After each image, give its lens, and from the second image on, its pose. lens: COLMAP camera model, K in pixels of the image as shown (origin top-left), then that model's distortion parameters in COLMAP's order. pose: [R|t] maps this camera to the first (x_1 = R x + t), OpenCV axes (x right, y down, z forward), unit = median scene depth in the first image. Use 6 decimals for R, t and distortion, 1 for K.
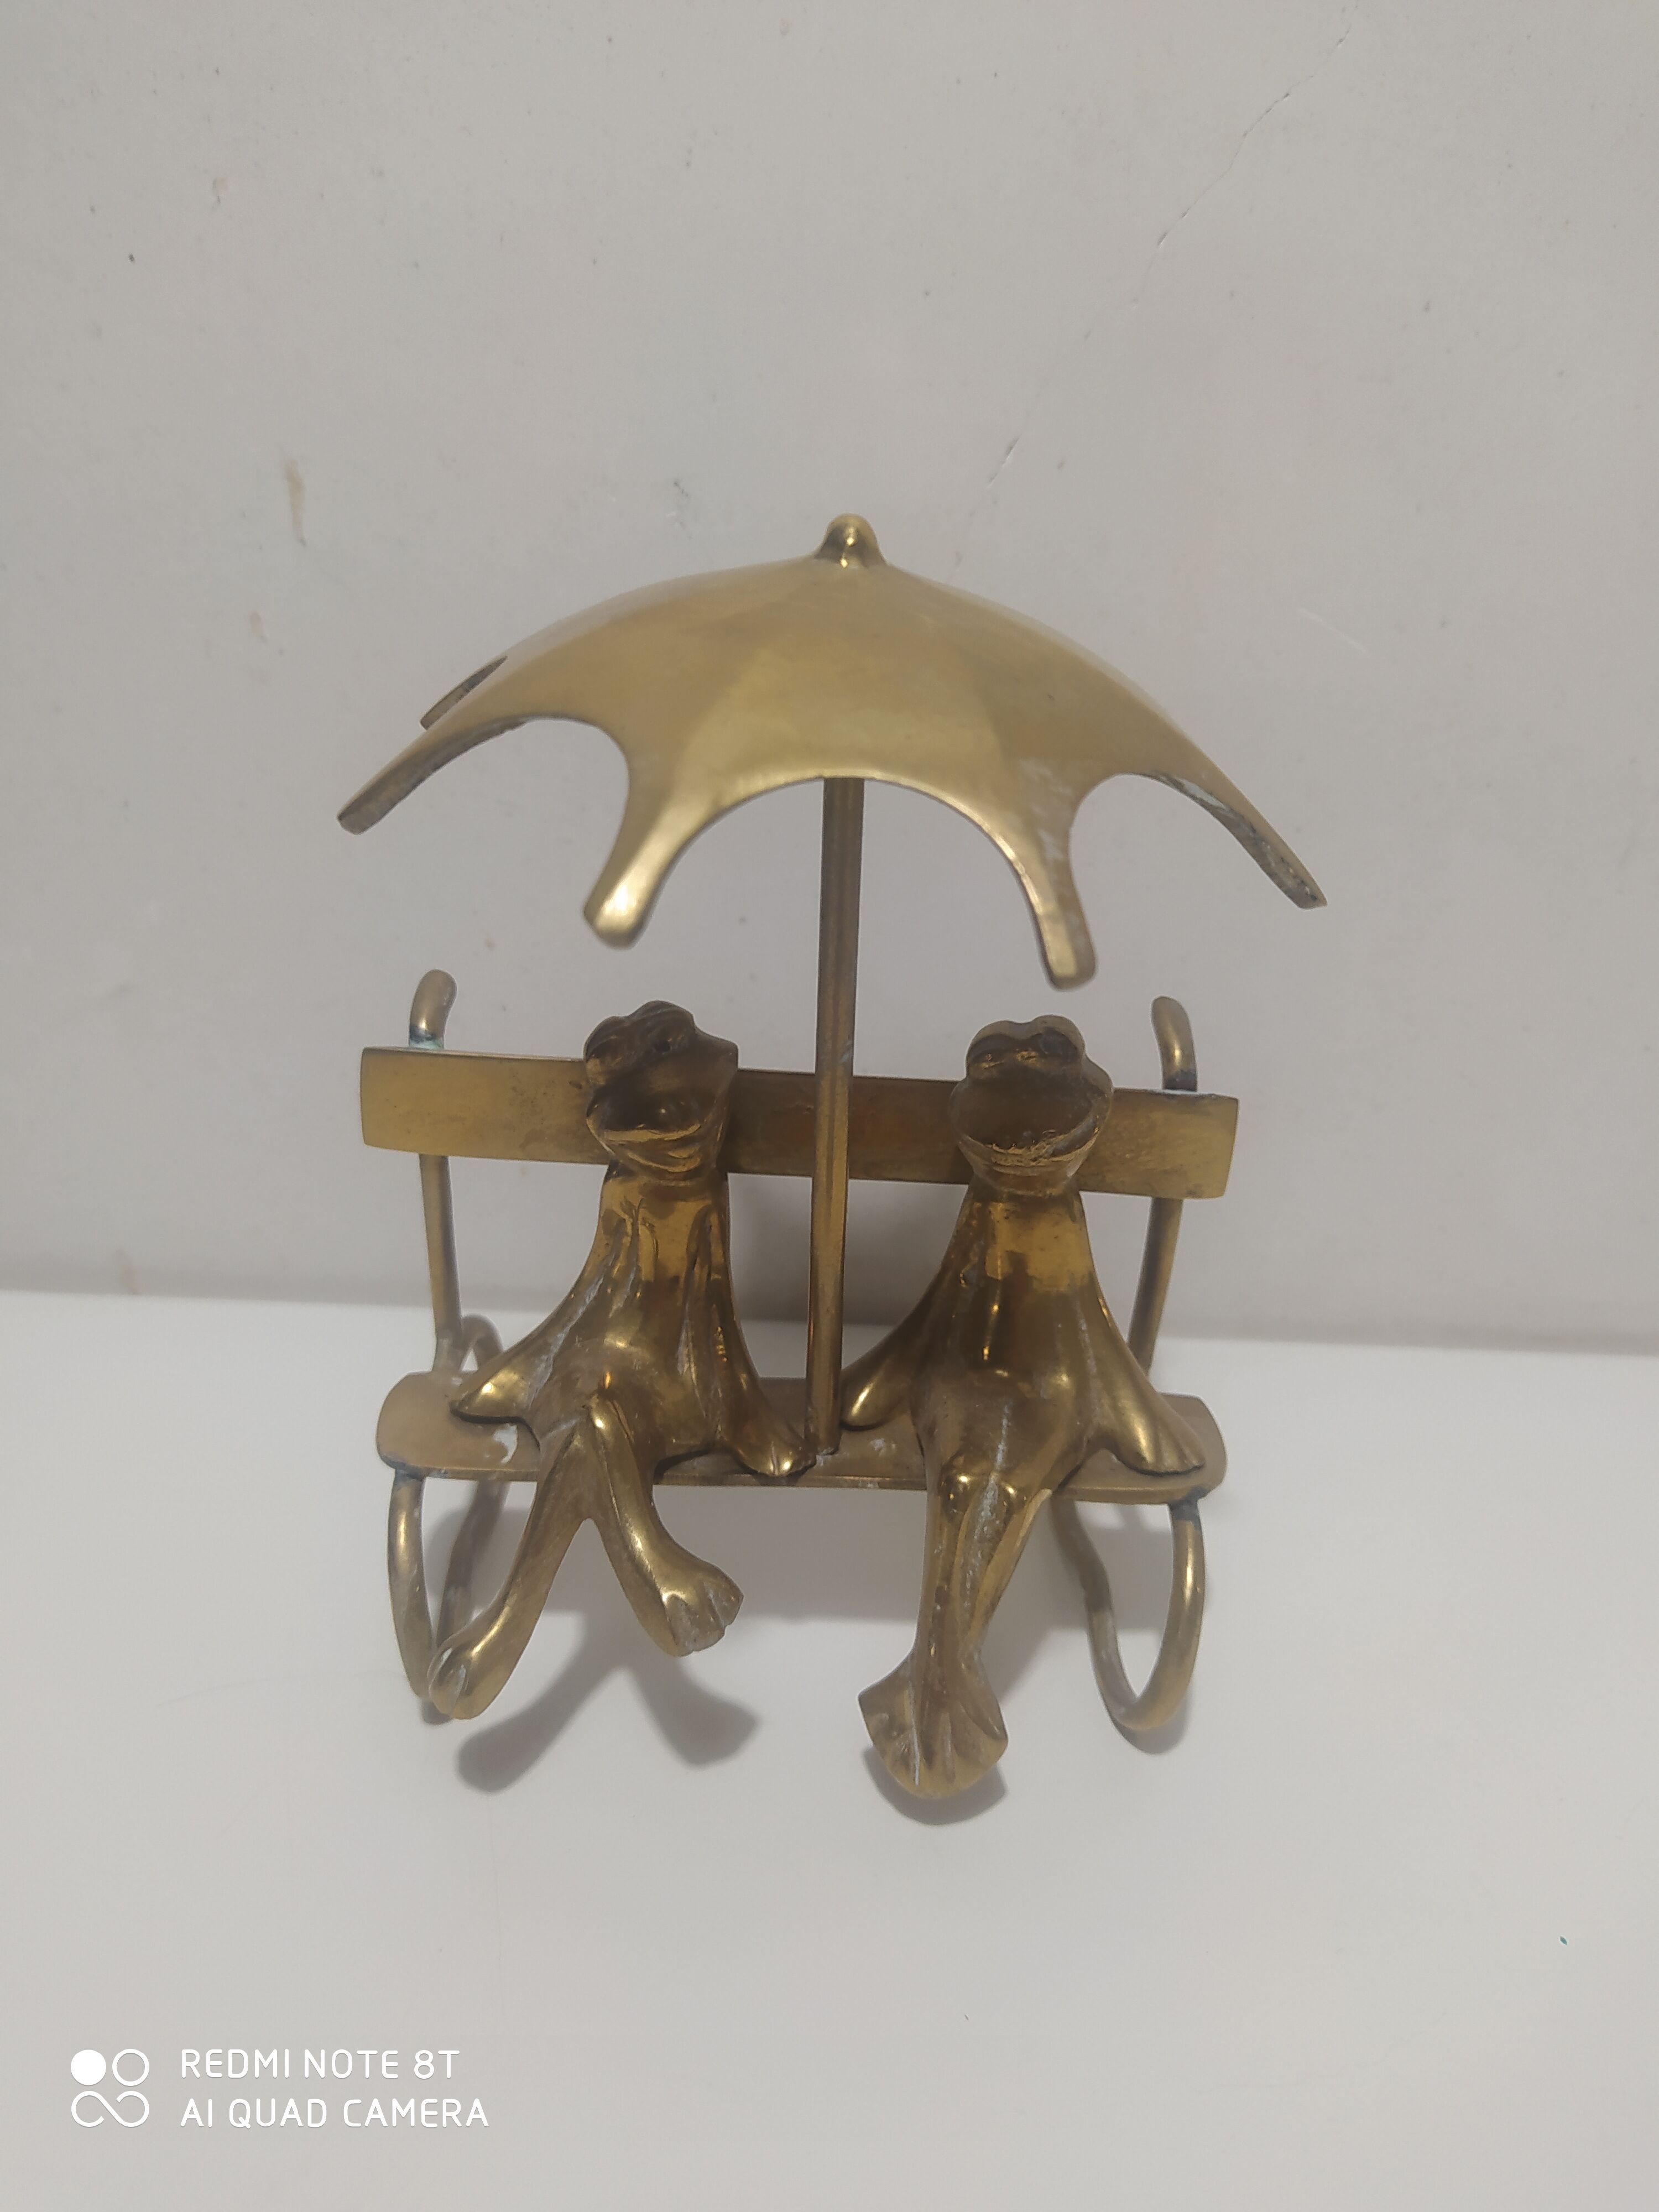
lens RADIAL K [[1645.1, 0, 845.3], [0, 1645.1, 1100.6], [0, 0, 1]] dist [0.075164, -0.155686]
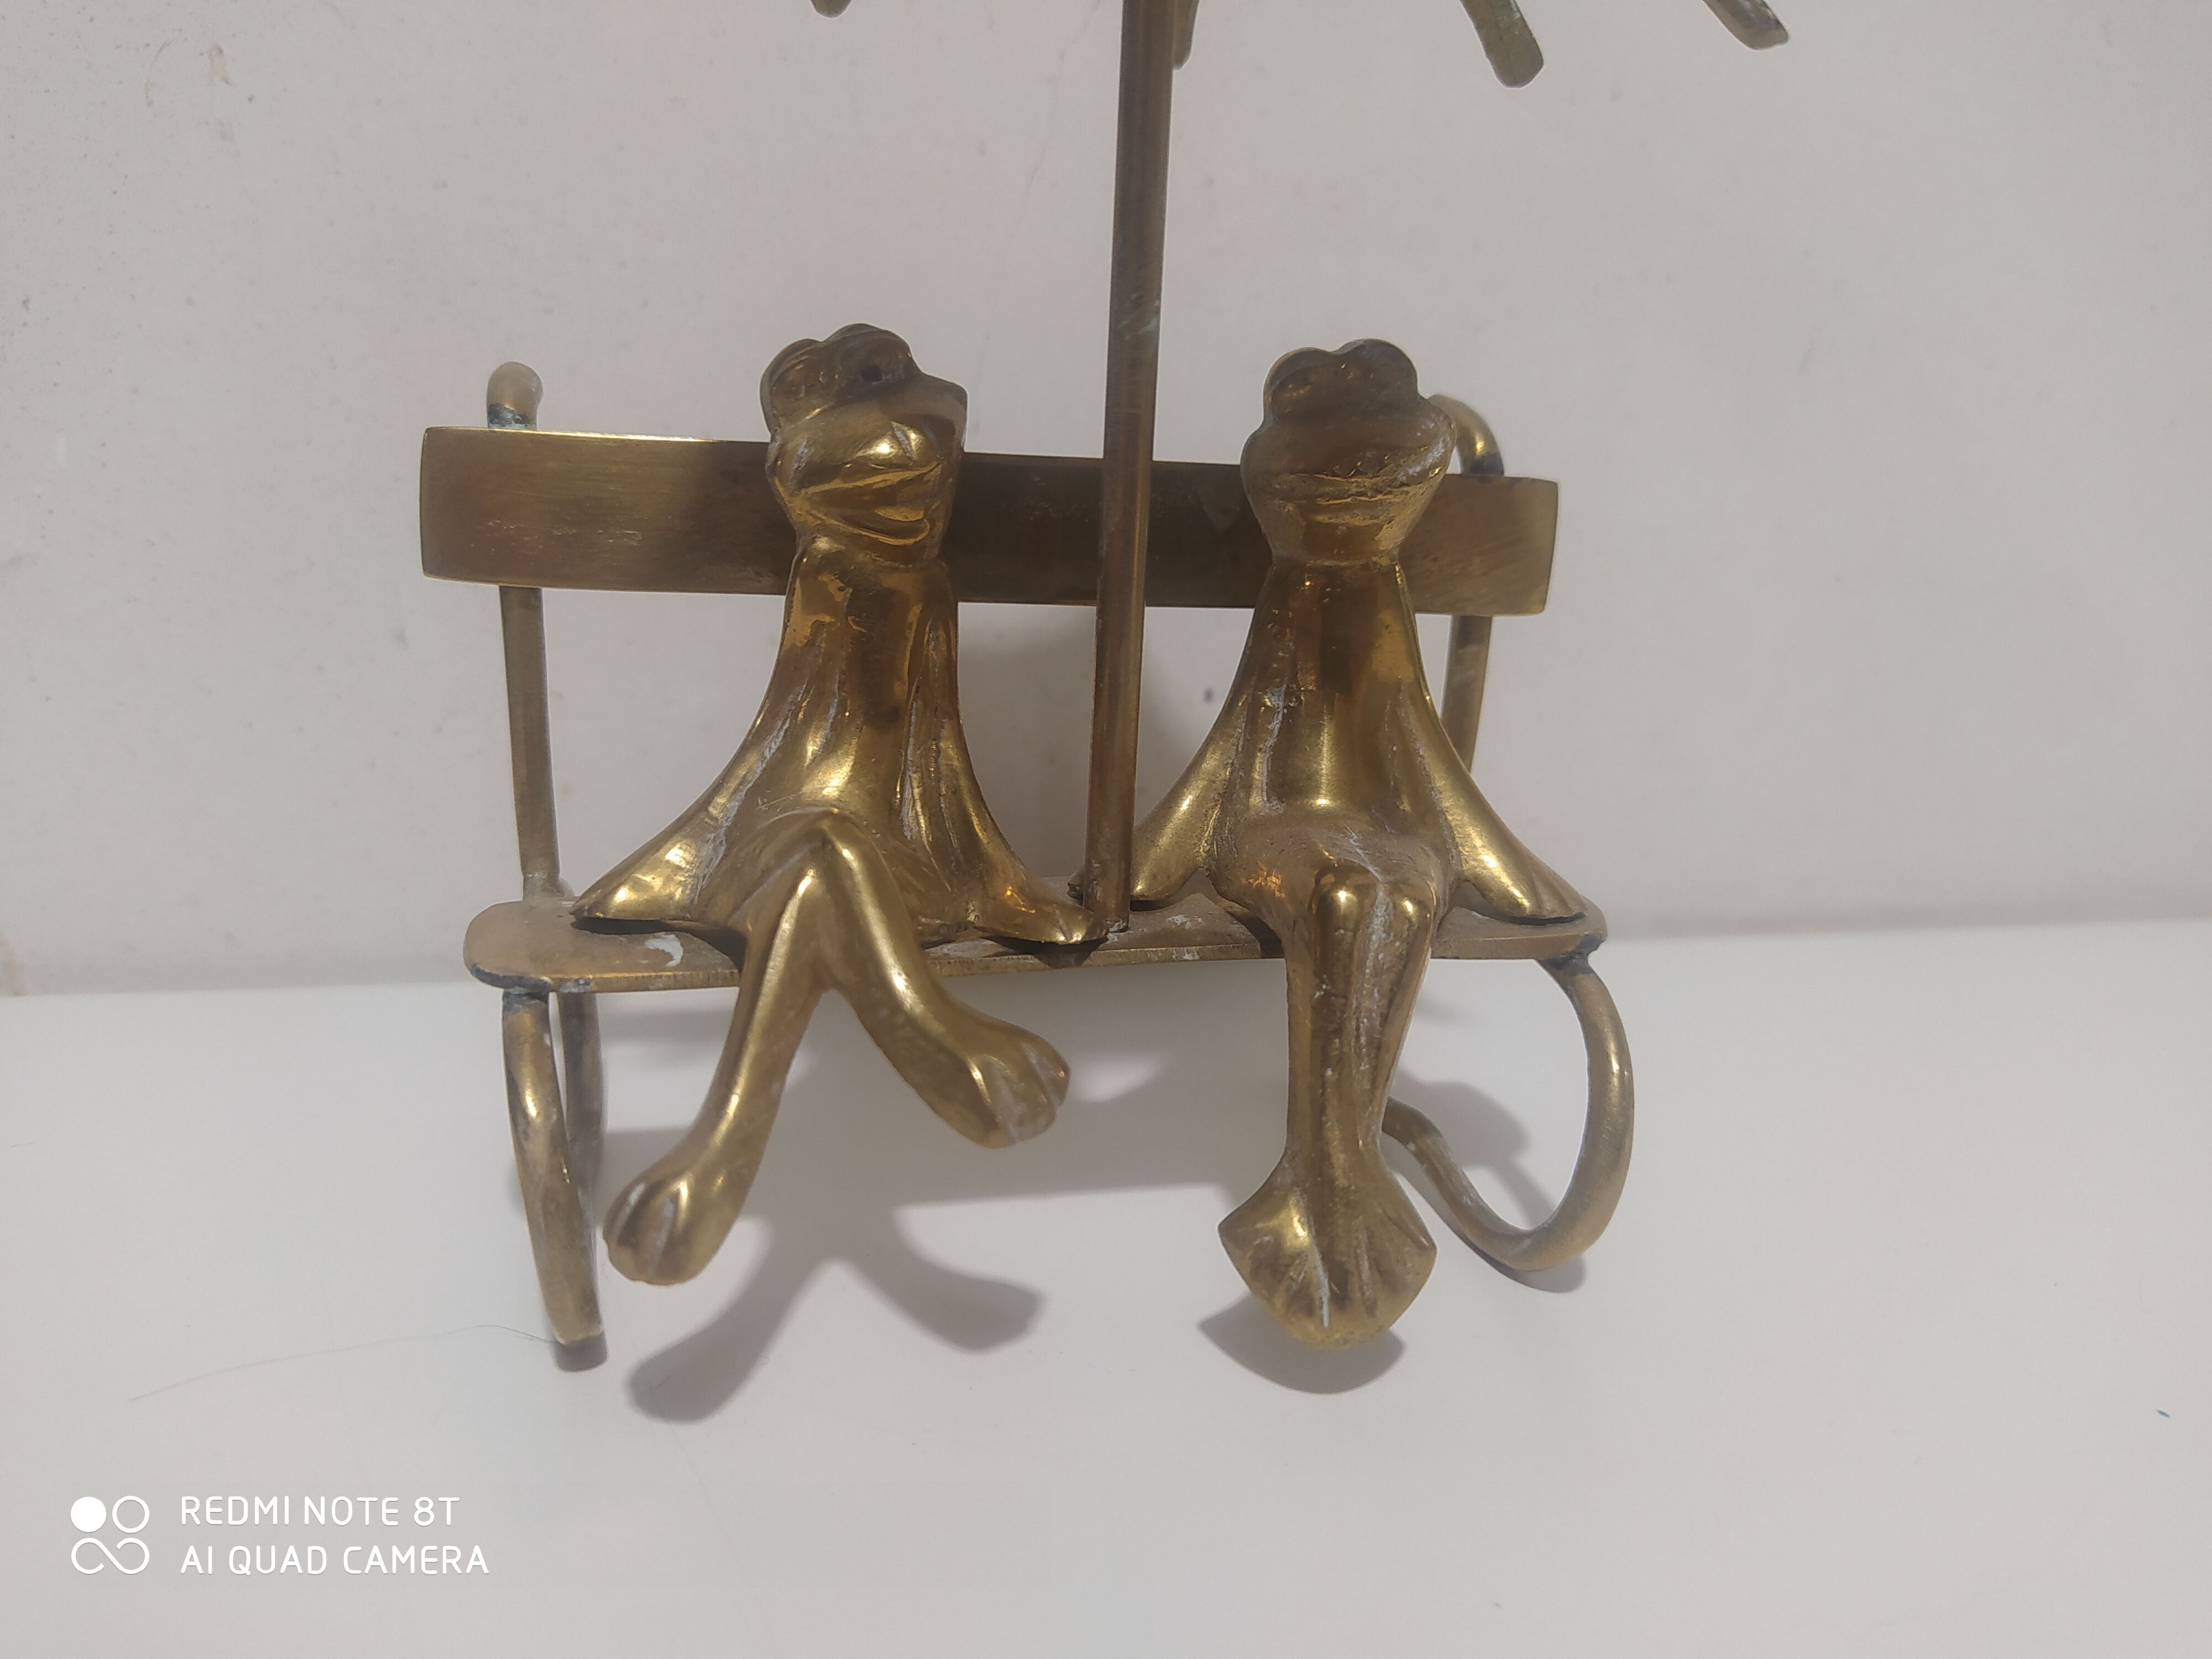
lens RADIAL K [[1645.1, 0, 1098.1], [0, 1645.1, 815.4], [0, 0, 1]] dist [0.075164, -0.155686]
pose [[0.974545, -0.050902, 0.218339, -0.179536], [0.081741, 0.987520, -0.134622, 0.263635], [-0.208761, 0.149042, 0.966543, 0.285003]]
